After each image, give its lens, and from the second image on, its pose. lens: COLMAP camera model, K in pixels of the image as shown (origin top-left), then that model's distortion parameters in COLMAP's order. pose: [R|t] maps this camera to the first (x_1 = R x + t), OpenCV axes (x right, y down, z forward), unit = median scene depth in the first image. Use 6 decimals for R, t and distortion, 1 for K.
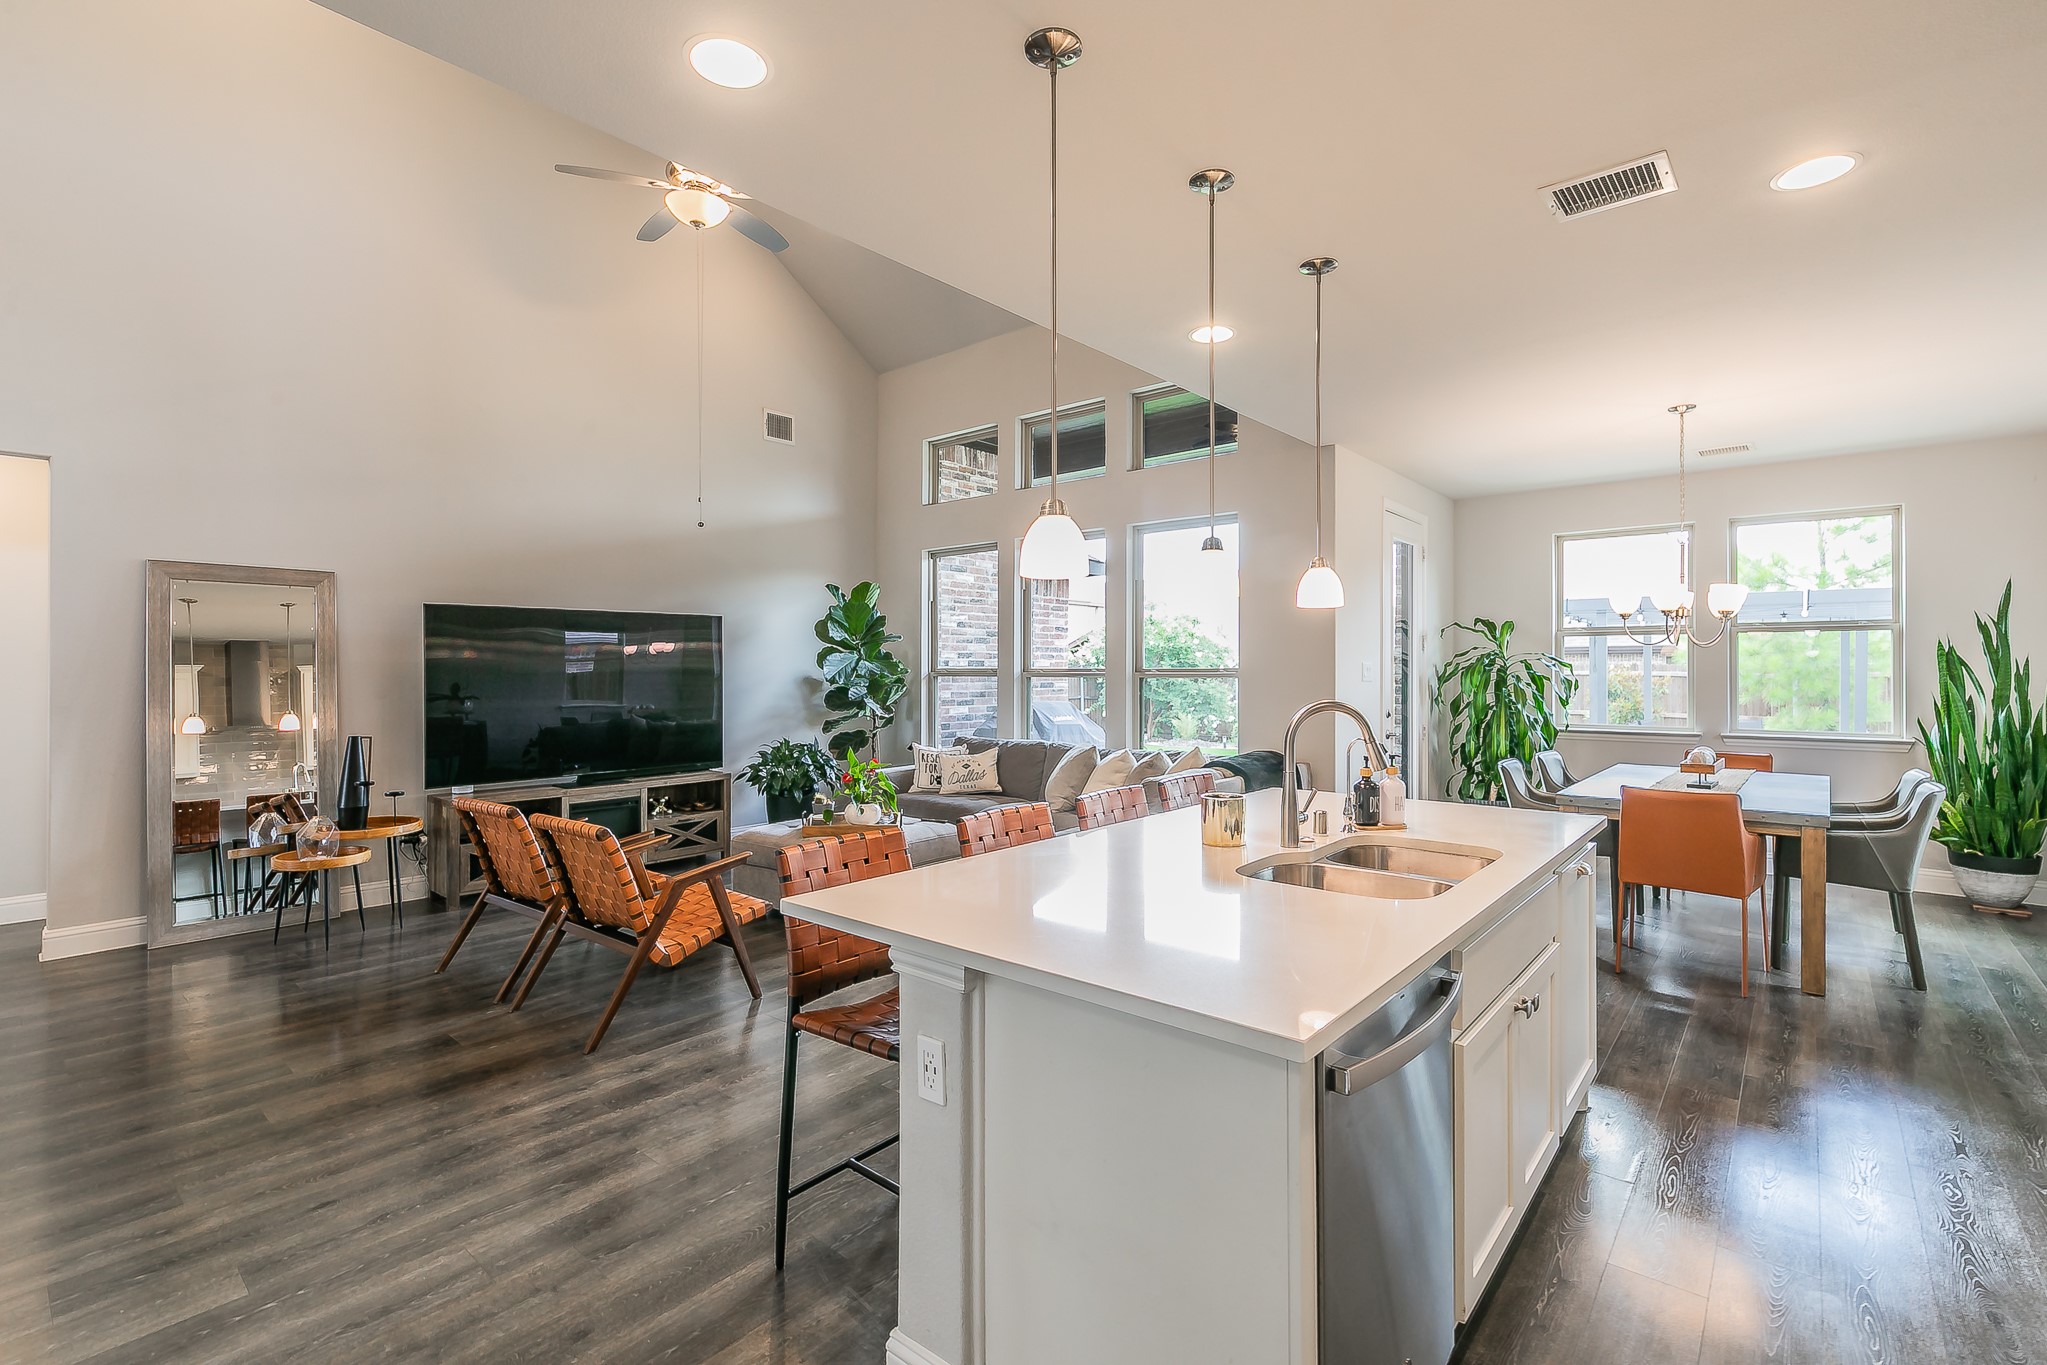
lens RADIAL K [[955.2, 0, 1027.5], [0, 955.2, 678.3], [0, 0, 1]] dist [-0.001829, -0.003624]
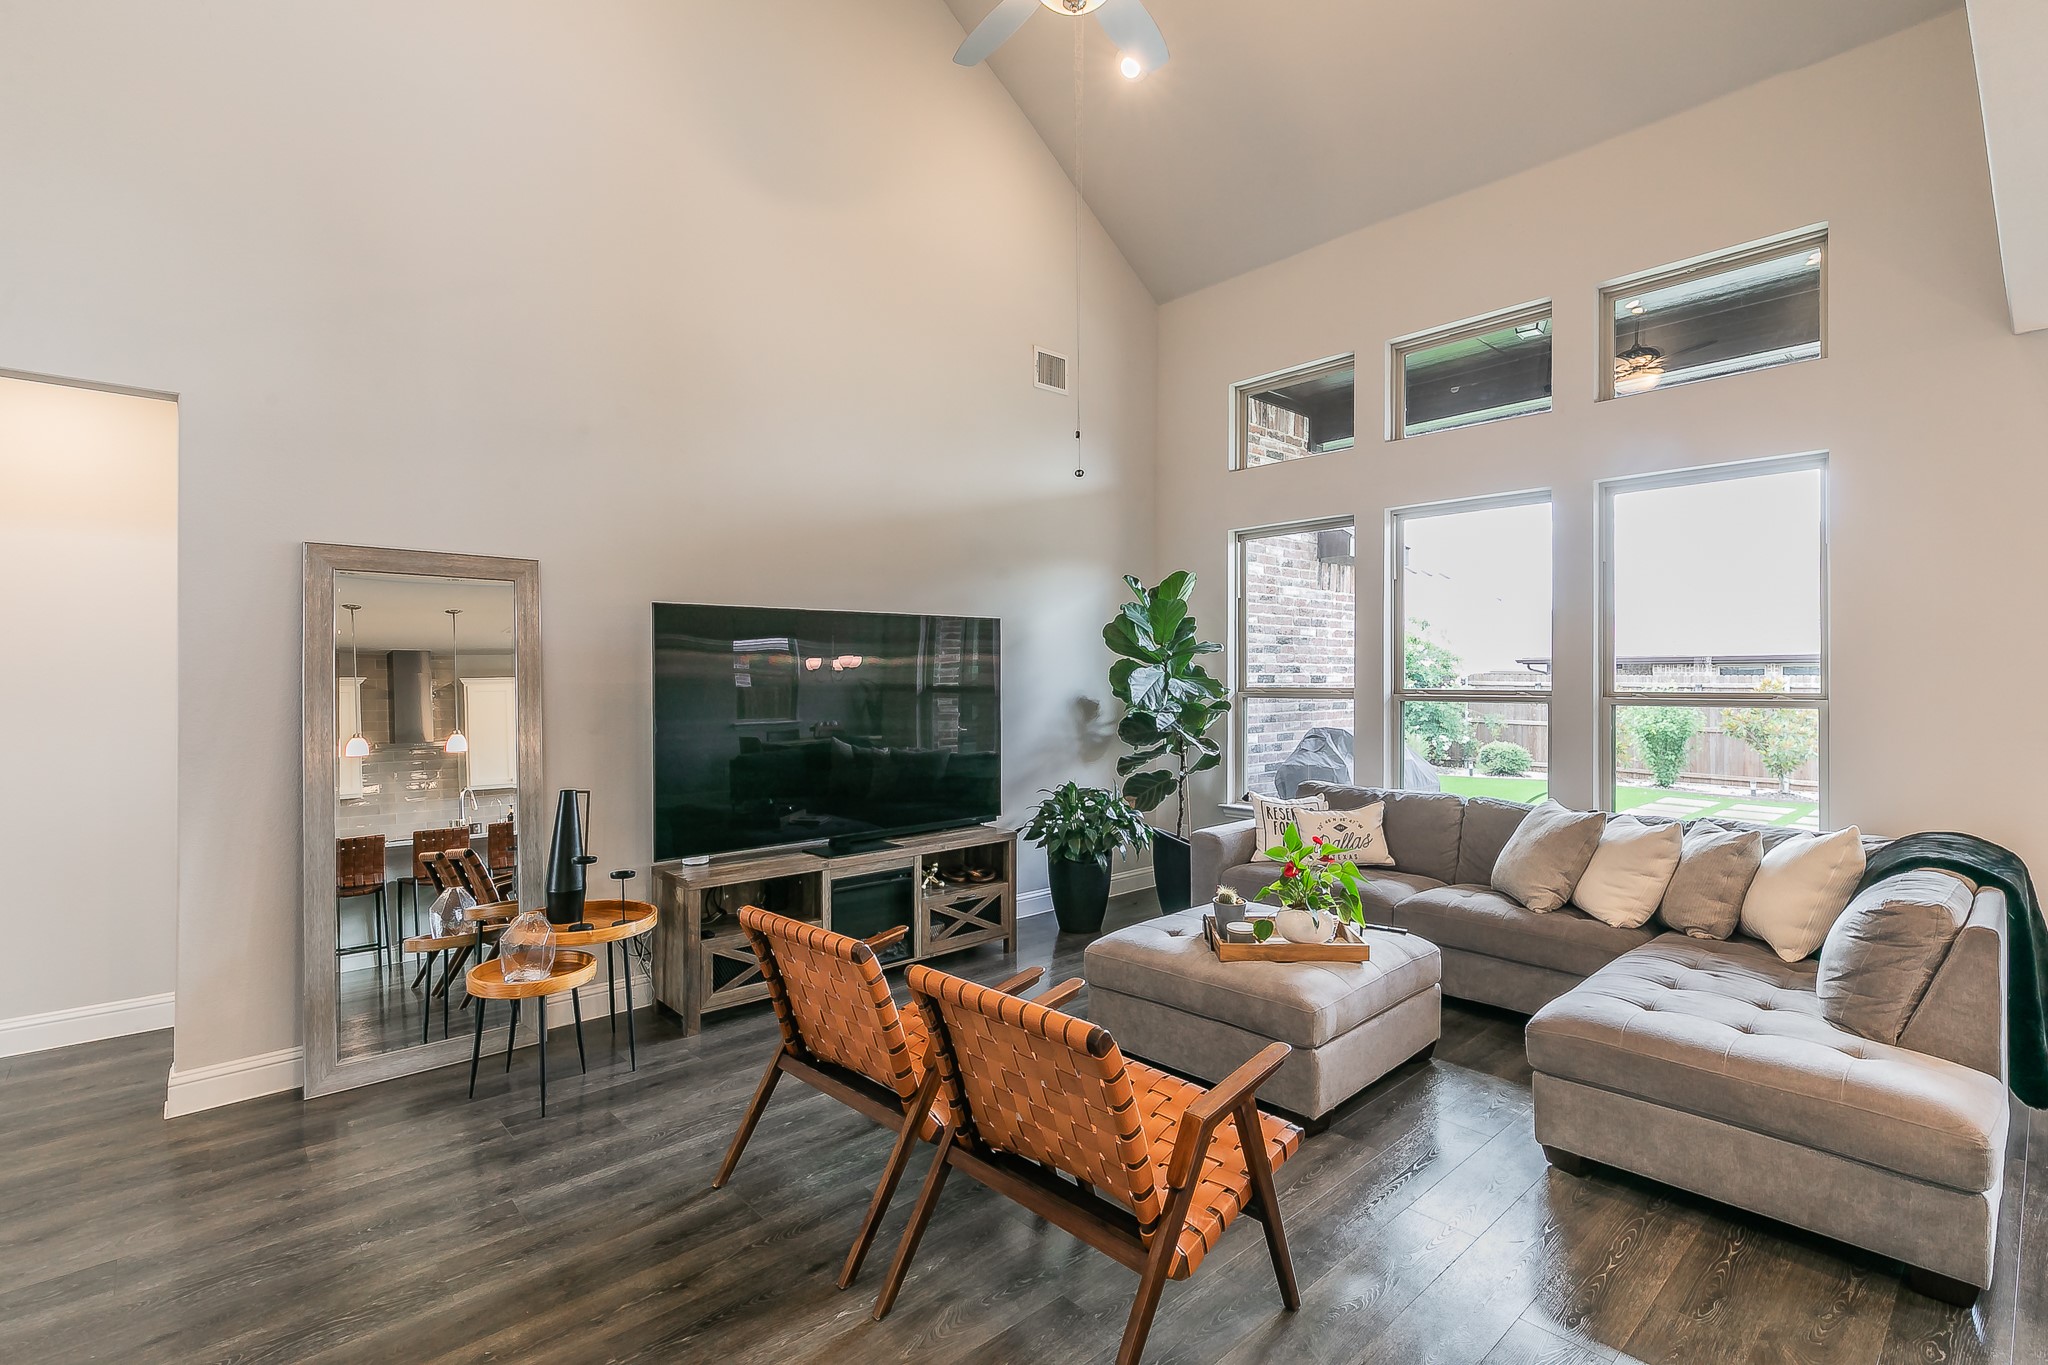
lens RADIAL K [[955.7, 0, 975.9], [0, 955.7, 687.3], [0, 0, 1]] dist [-0.001829, -0.003624]
pose [[0.990074, 0.003263, -0.140507, -0.221774], [-0.002688, 0.999987, 0.004288, -0.014168], [0.140519, -0.003868, 0.990070, 0.246620]]
